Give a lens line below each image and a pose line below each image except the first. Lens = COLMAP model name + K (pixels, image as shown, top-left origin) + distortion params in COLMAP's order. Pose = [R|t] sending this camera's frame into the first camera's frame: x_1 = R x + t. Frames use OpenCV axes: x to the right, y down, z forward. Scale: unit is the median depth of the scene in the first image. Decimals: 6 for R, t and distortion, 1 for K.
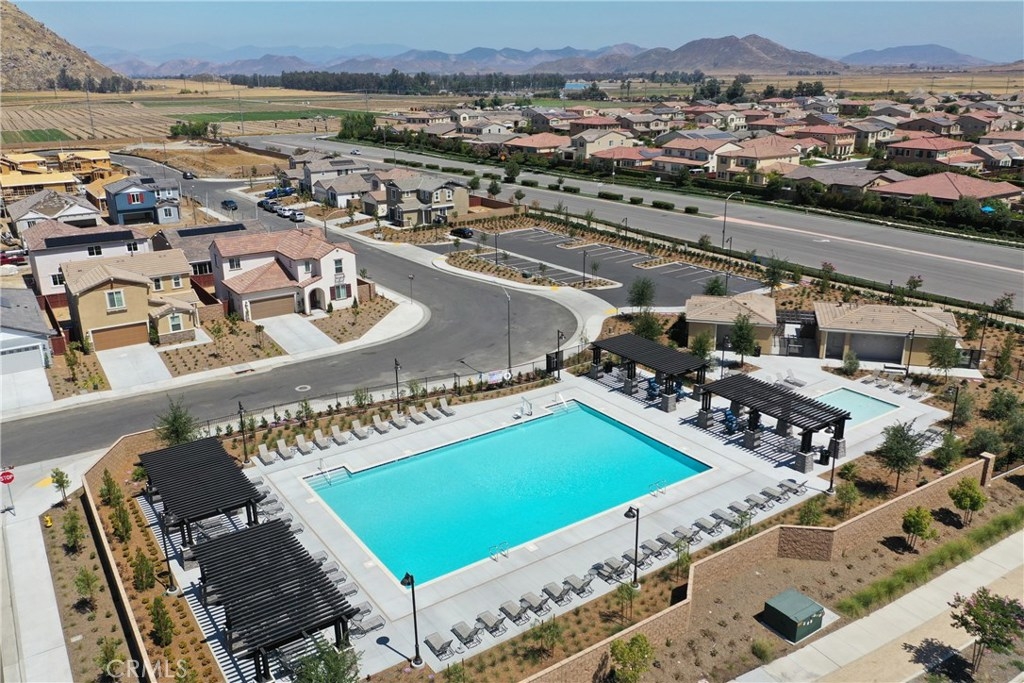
lens RADIAL K [[810.6, 0, 512.0], [0, 810.6, 341.5], [0, 0, 1]] dist [0.002248, -0.000356]
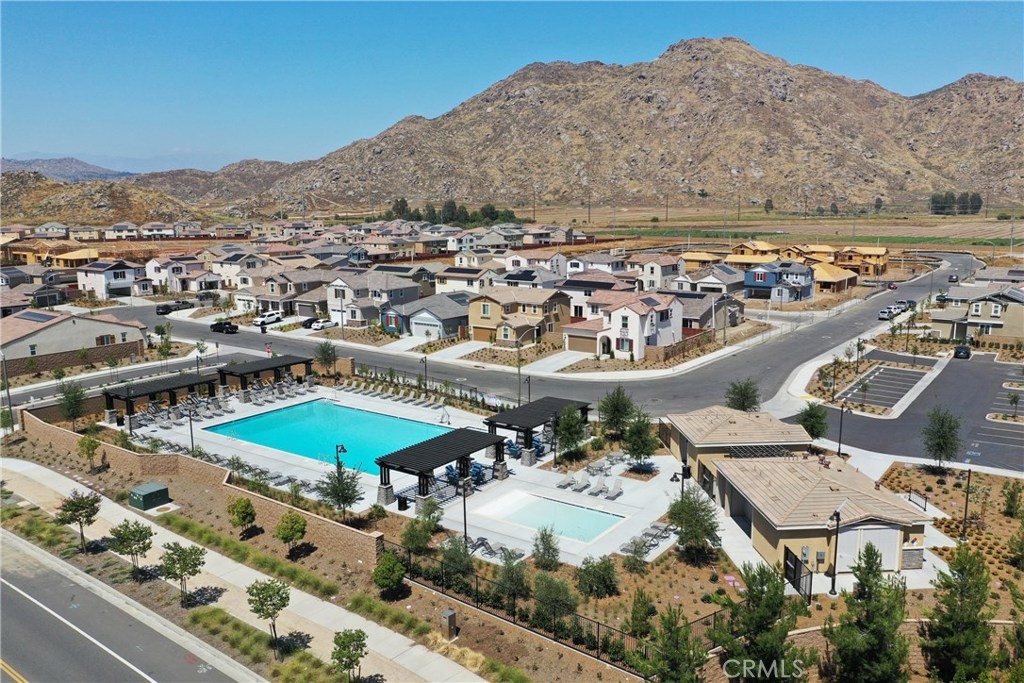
lens RADIAL K [[810.6, 0, 512.0], [0, 810.6, 341.5], [0, 0, 1]] dist [0.002248, -0.000356]
pose [[0.337172, 0.171379, -0.925713, 0.920833], [-0.295990, 0.952727, 0.068572, -0.110217], [0.893703, 0.250881, 0.371959, 0.475848]]
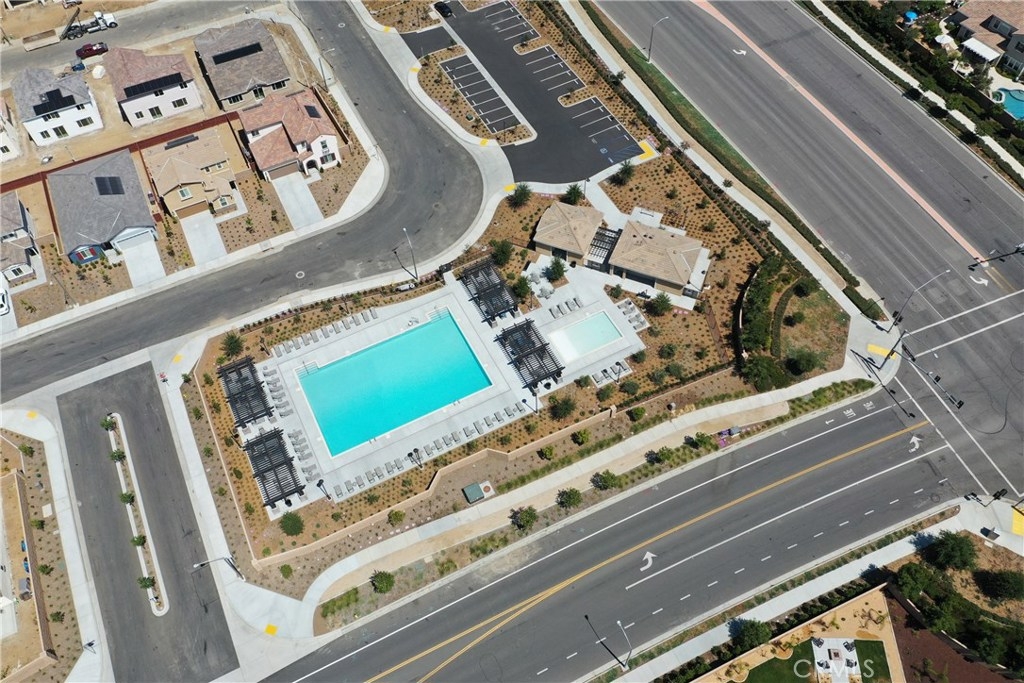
lens RADIAL K [[810.6, 0, 512.0], [0, 810.6, 341.5], [0, 0, 1]] dist [0.002248, -0.000356]
pose [[0.991608, 0.100890, -0.080835, 0.307626], [-0.031458, 0.794785, 0.606075, -0.790589], [0.125393, -0.598446, 0.791289, -0.360919]]
